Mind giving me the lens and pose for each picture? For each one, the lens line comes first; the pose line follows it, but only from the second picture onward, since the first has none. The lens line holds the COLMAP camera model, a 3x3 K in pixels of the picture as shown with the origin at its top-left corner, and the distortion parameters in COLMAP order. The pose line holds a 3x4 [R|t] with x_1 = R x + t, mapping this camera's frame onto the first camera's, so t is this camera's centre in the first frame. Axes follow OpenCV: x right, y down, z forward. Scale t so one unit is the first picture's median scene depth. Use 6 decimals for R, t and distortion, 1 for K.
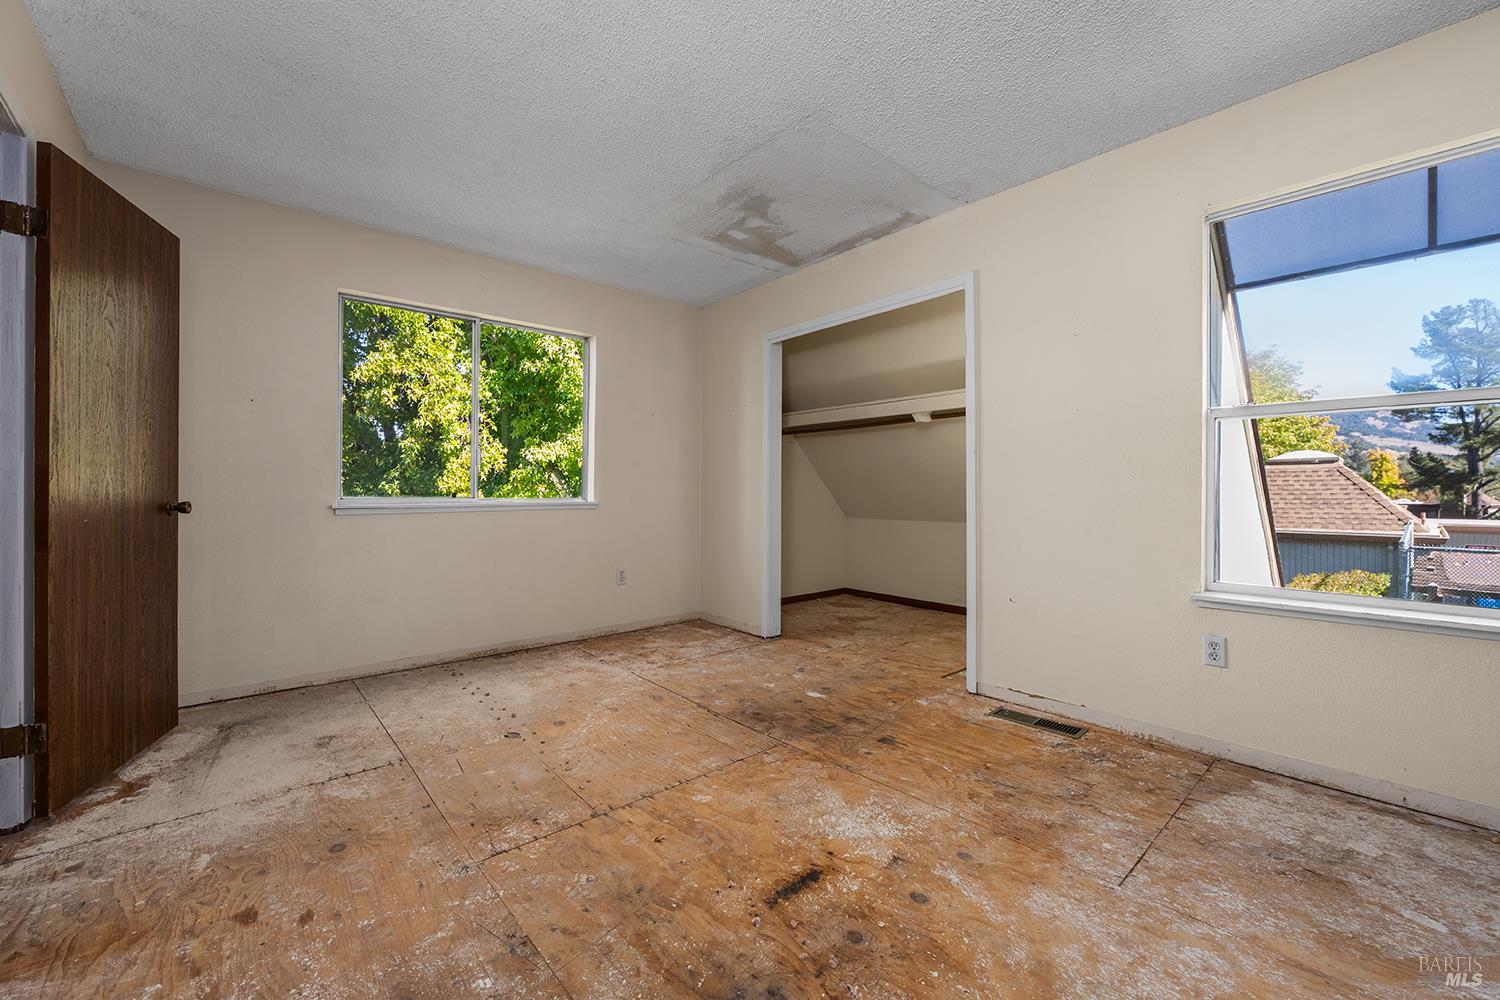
lens RADIAL K [[600.3, 0, 748.3], [0, 600.3, 487.0], [0, 0, 1]] dist [-0.008786, 0.000678]
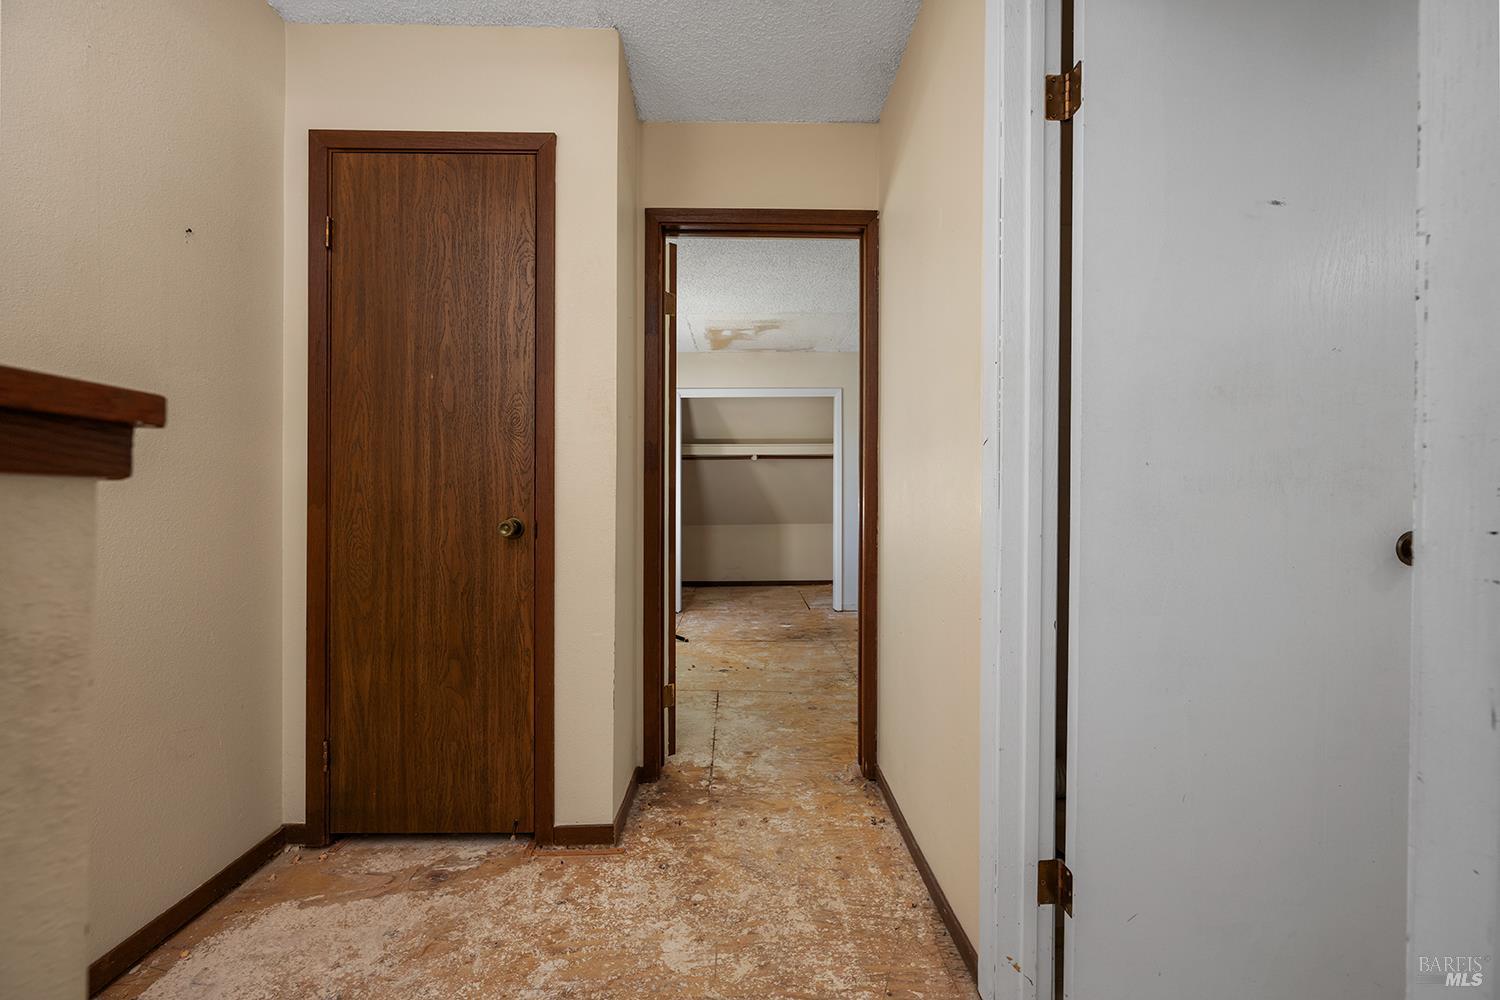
lens RADIAL K [[595.7, 0, 749.6], [0, 595.7, 502.6], [0, 0, 1]] dist [-0.006054, 0.000043]
pose [[0.646515, -0.002063, 0.762898, -1.112970], [-0.002026, 0.999988, 0.004420, -0.006592], [-0.762898, -0.004403, 0.646504, 0.000635]]
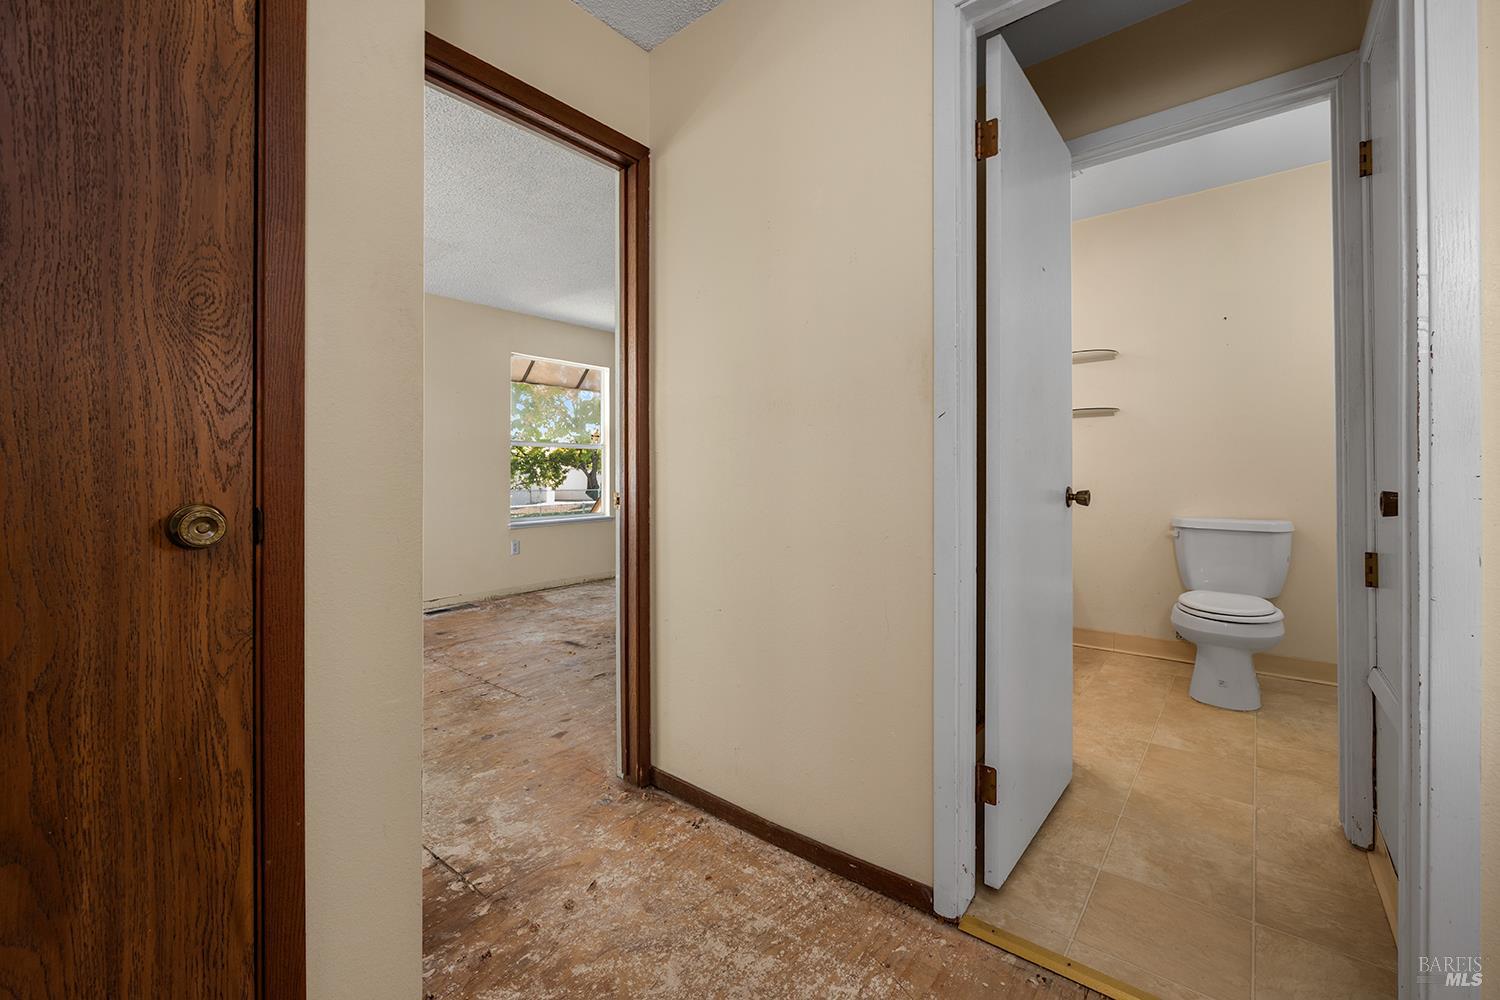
lens RADIAL K [[614.4, 0, 759.4], [0, 614.4, 469.5], [0, 0, 1]] dist [-0.002280, 0.000128]
pose [[-0.164513, 0.008170, 0.986341, -1.138926], [0.001095, 0.999967, -0.008100, -0.002636], [-0.986374, -0.000252, -0.164516, 0.314746]]
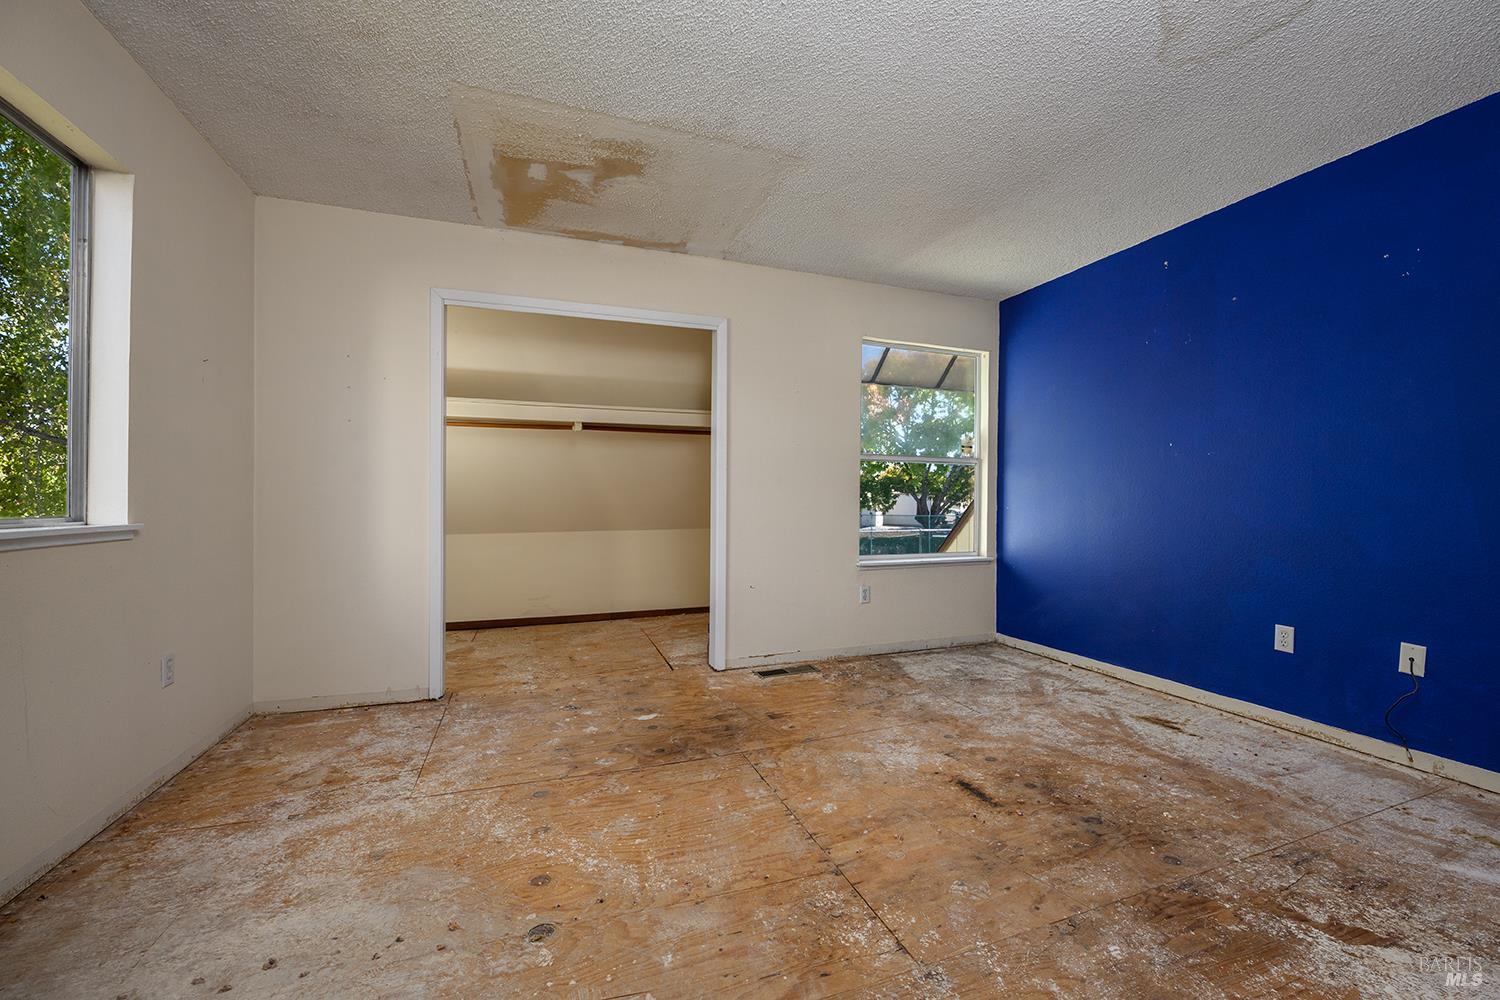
lens RADIAL K [[595.7, 0, 749.6], [0, 595.7, 502.6], [0, 0, 1]] dist [-0.006054, 0.000043]
pose [[0.364405, -0.003225, 0.931235, -0.638509], [-0.009223, 0.999932, 0.007072, -0.000700], [-0.931195, -0.011166, 0.364350, 0.462123]]
